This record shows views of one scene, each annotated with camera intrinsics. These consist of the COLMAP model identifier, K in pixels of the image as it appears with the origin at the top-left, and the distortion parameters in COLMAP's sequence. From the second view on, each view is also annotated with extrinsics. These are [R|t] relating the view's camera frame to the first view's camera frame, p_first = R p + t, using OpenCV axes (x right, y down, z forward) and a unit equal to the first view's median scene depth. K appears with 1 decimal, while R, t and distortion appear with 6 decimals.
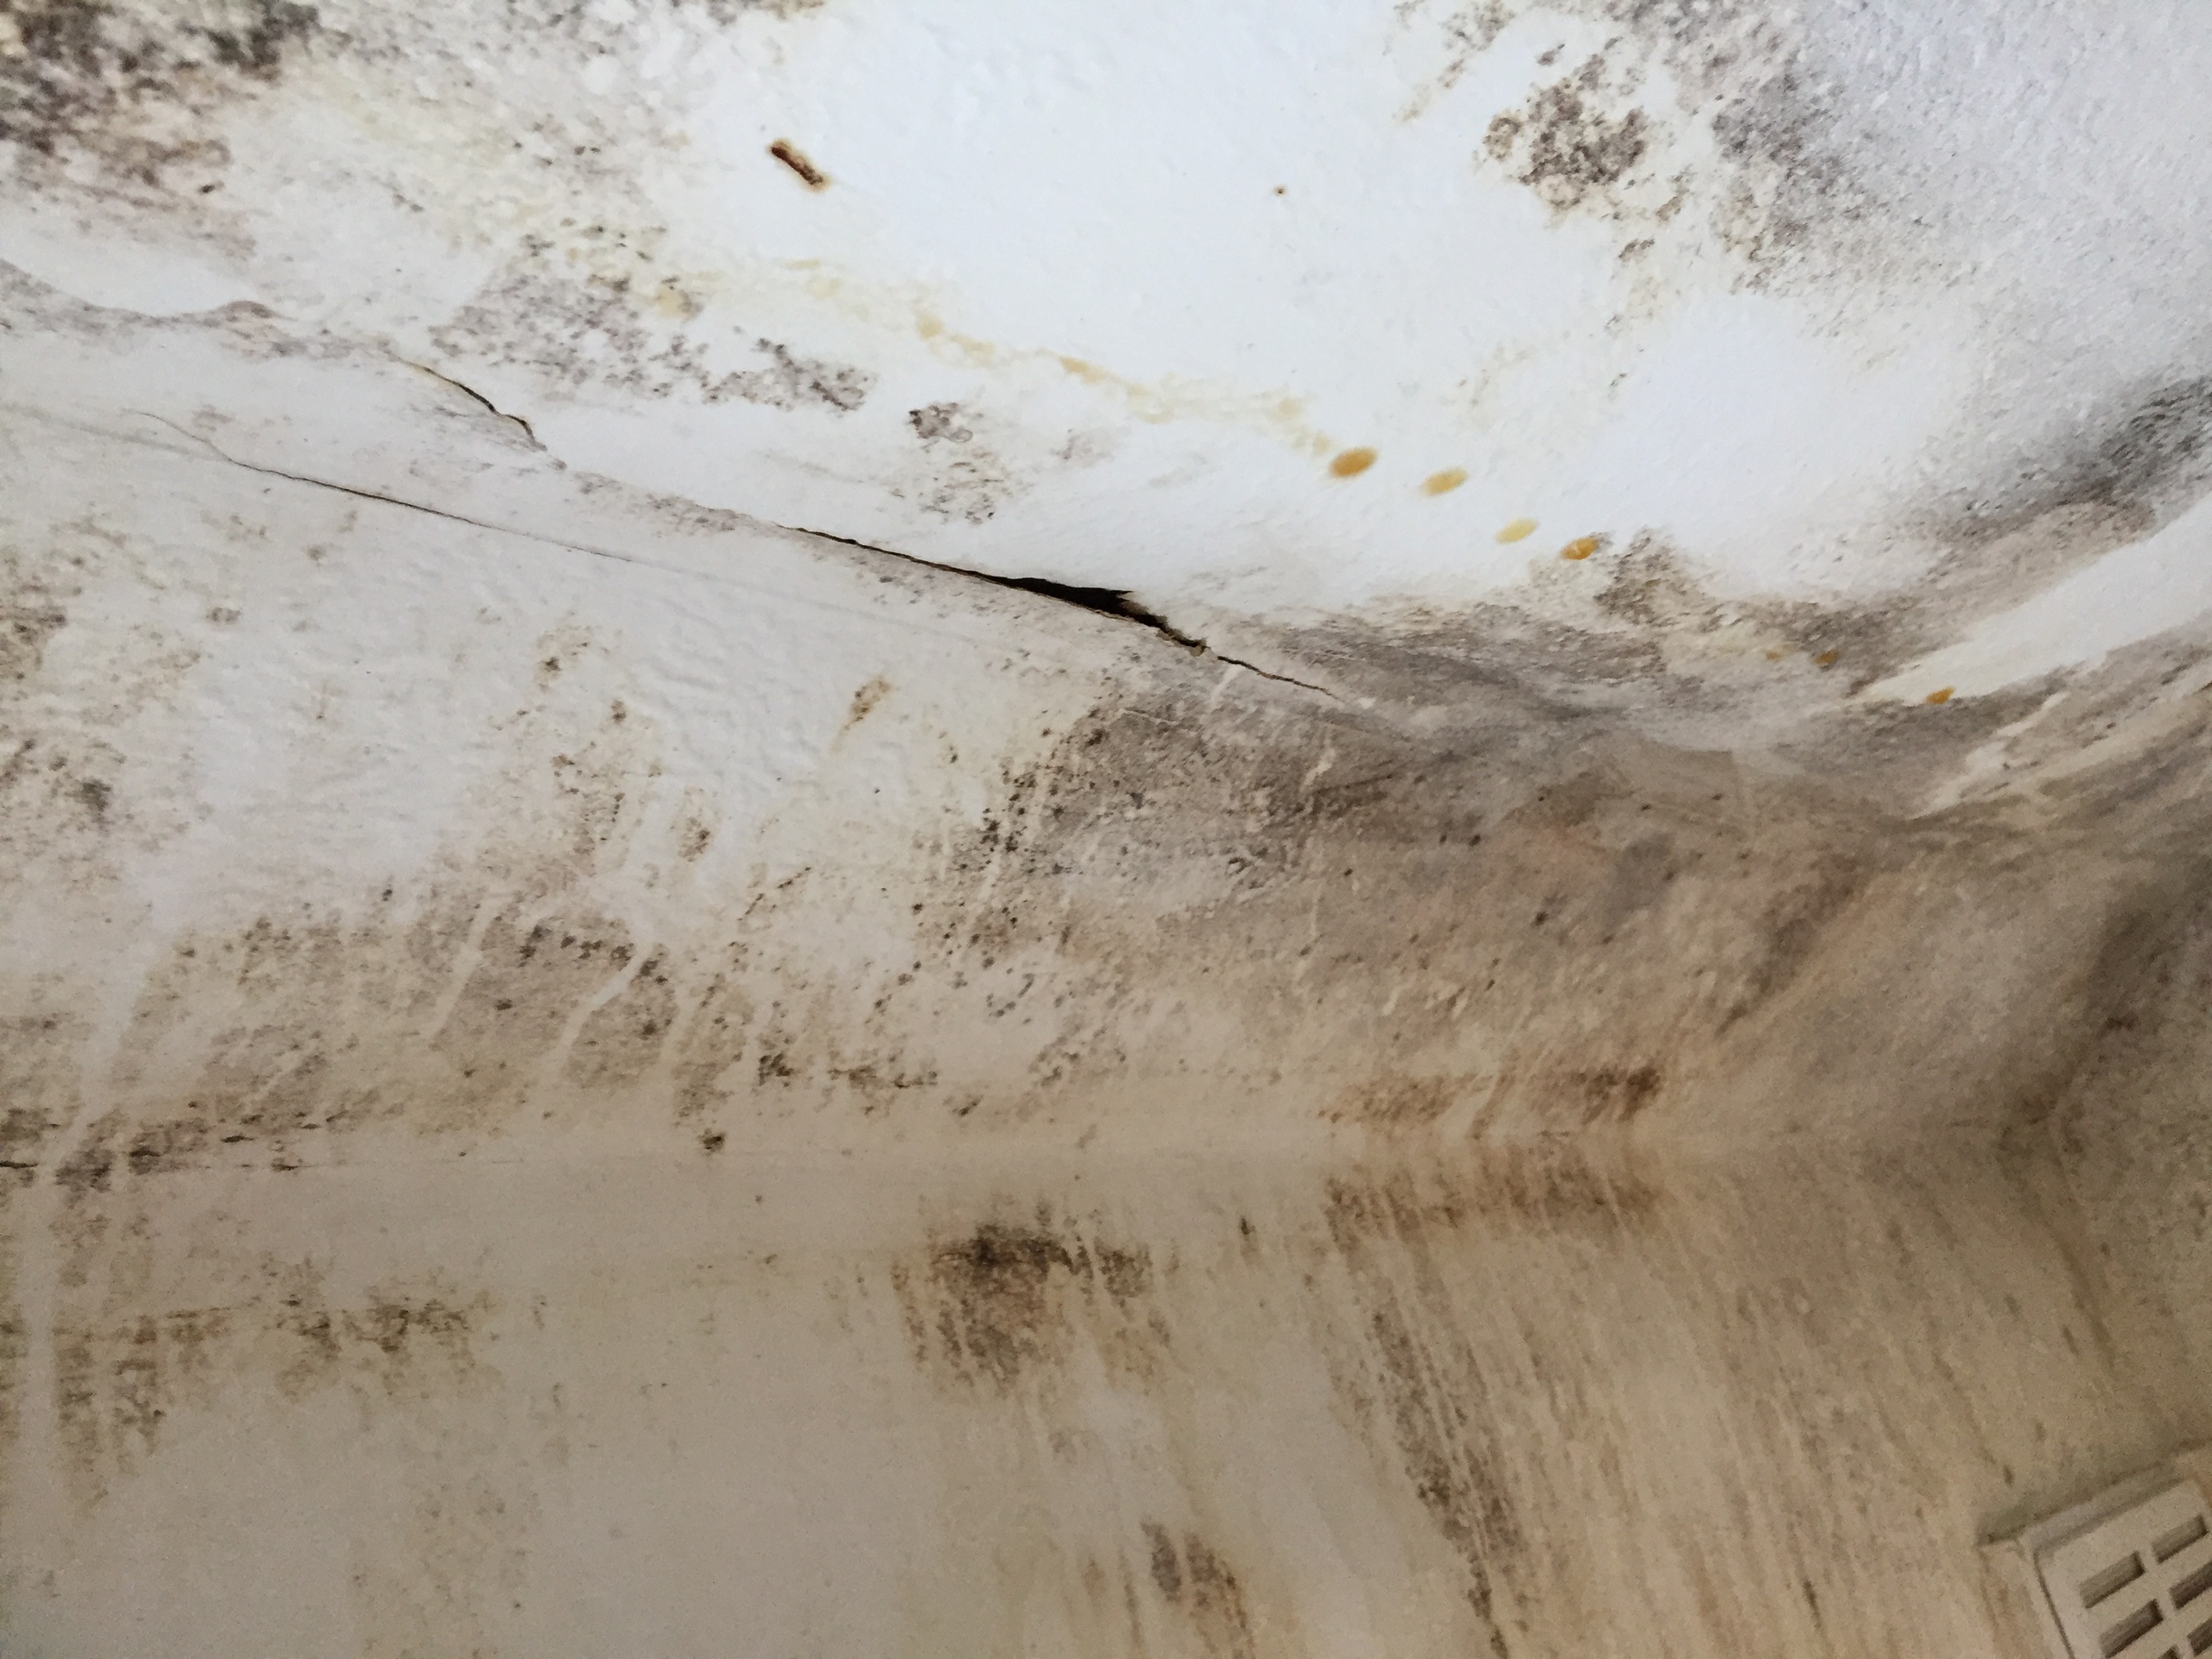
lens RADIAL K [[1837.0, 0, 1110.6], [0, 1837.0, 872.9], [0, 0, 1]] dist [0.090014, -0.163610]
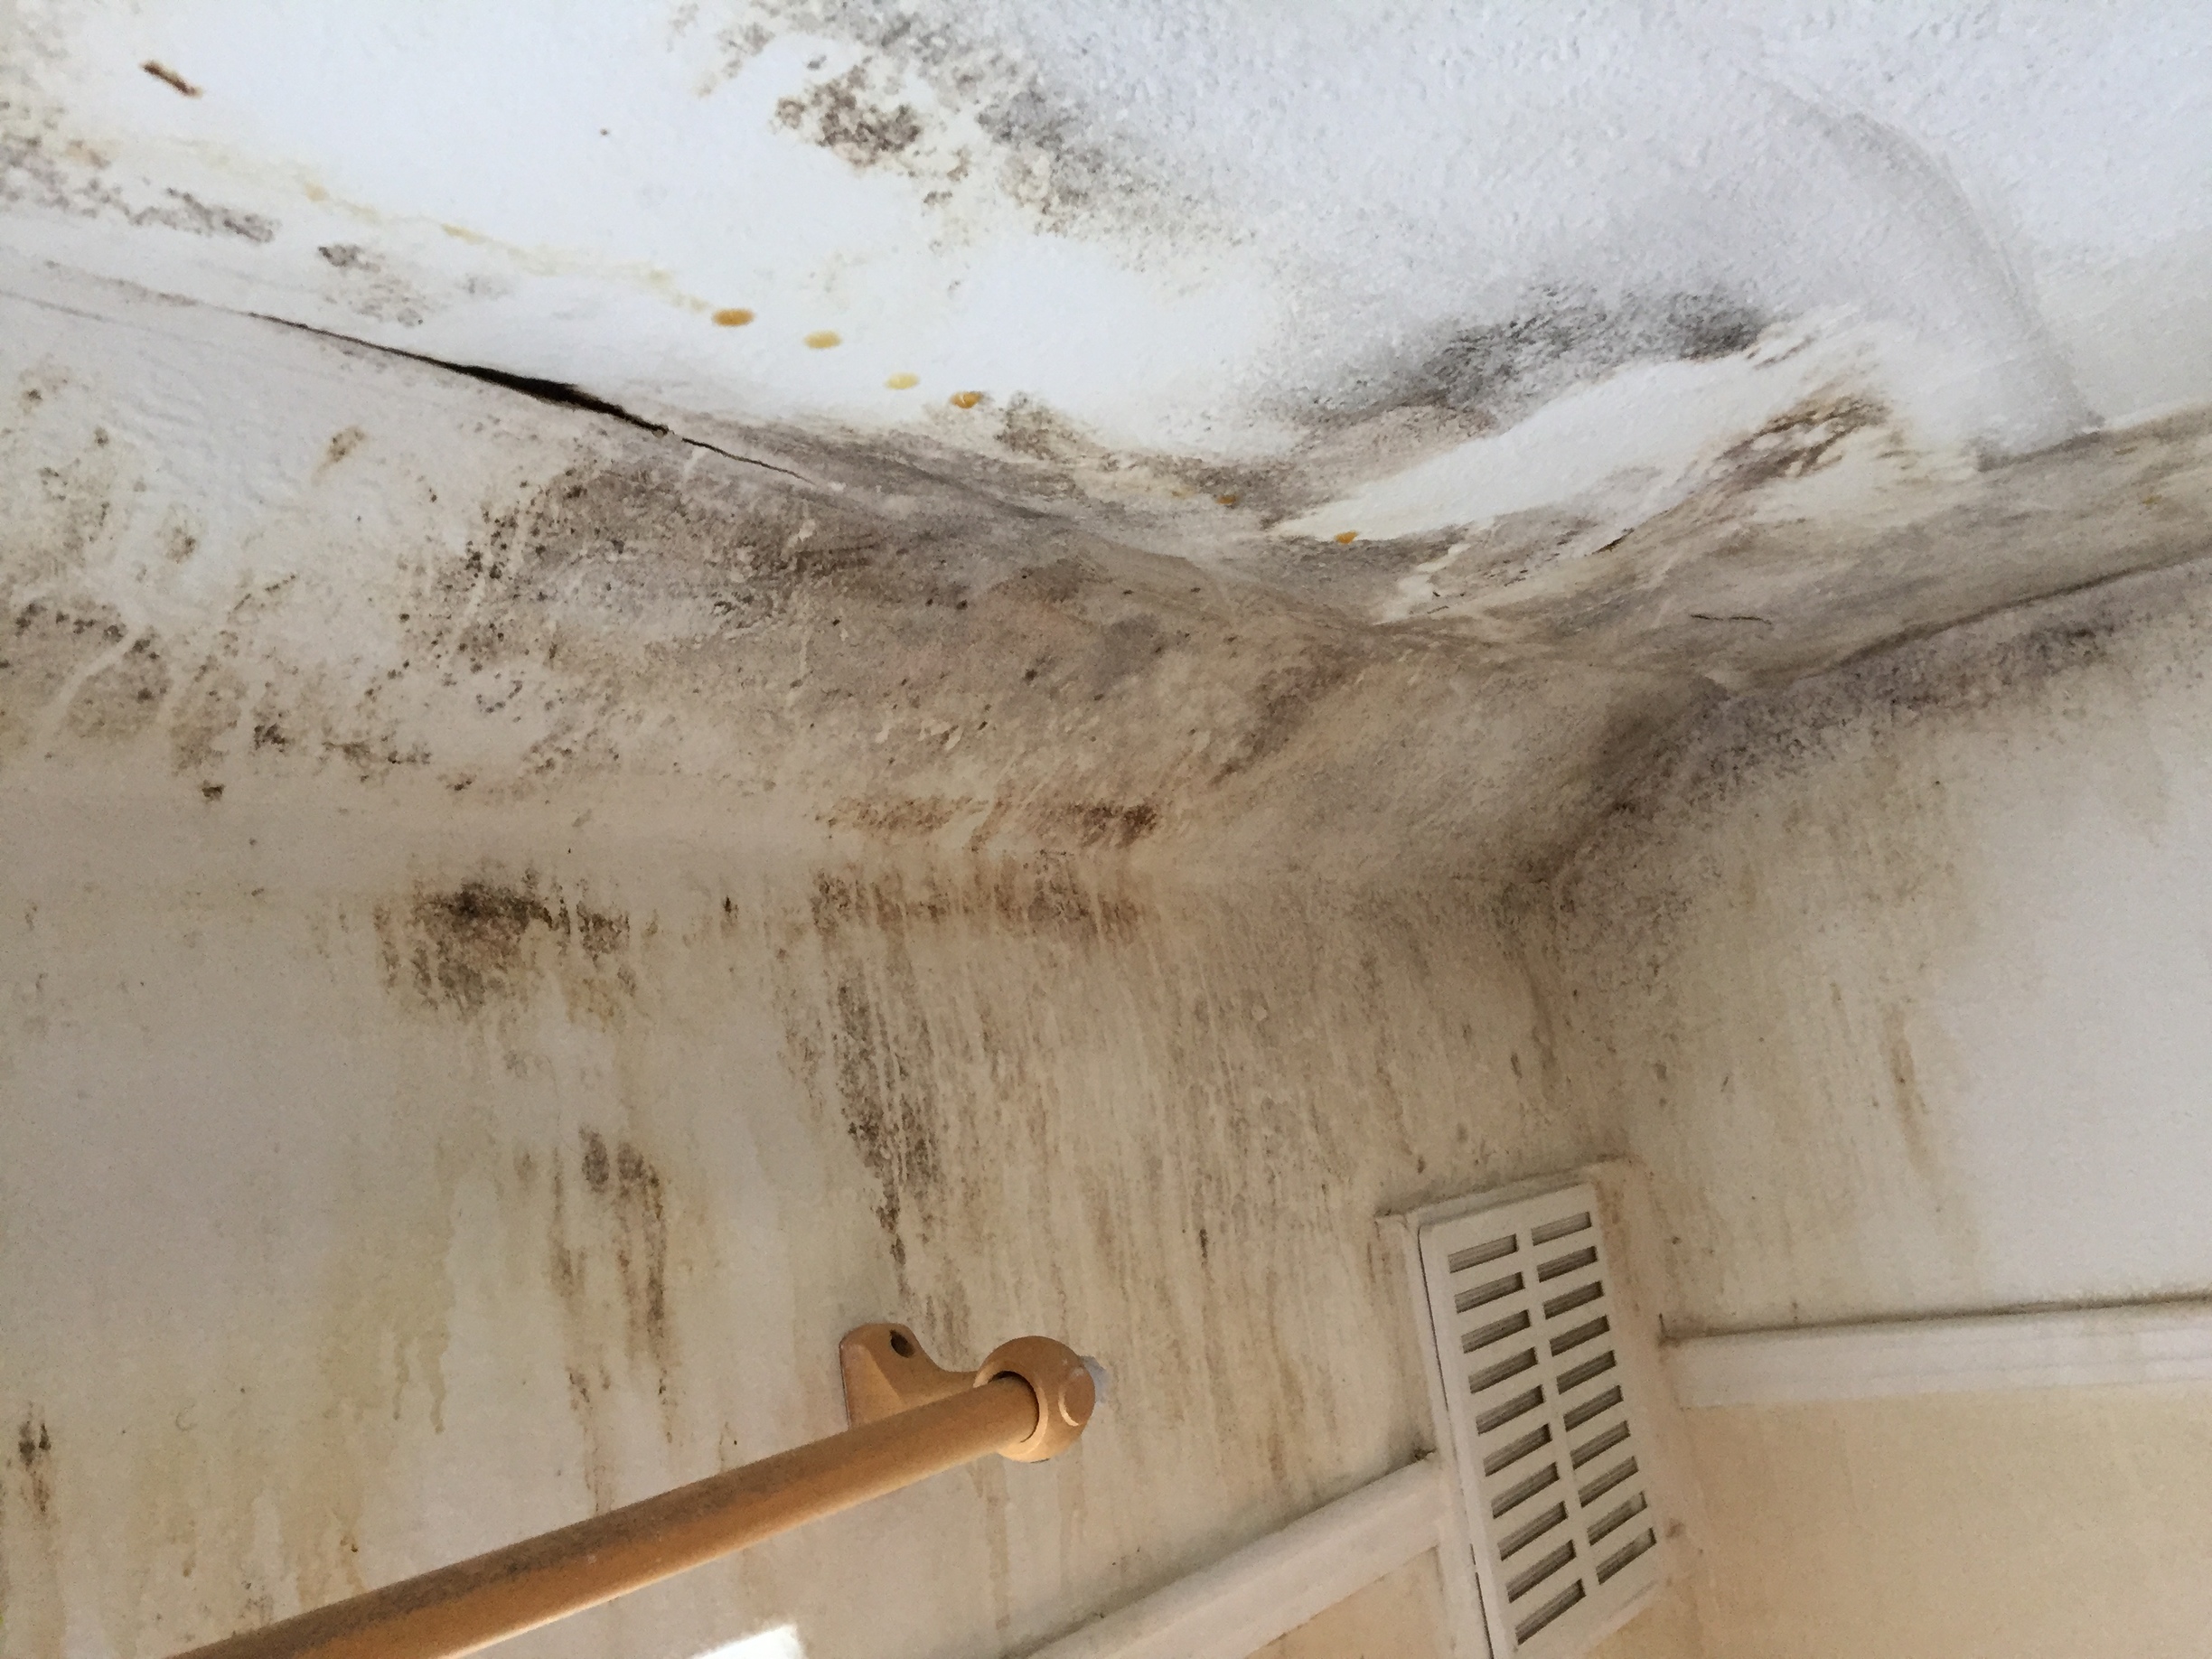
lens RADIAL K [[1830.2, 0, 1106.0], [0, 1830.2, 829.5], [0, 0, 1]] dist [0.057951, -0.073627]
pose [[0.986078, 0.112010, 0.122898, 0.185981], [-0.129764, 0.980508, 0.147530, -0.071743], [-0.103978, -0.161424, 0.981392, -0.206971]]
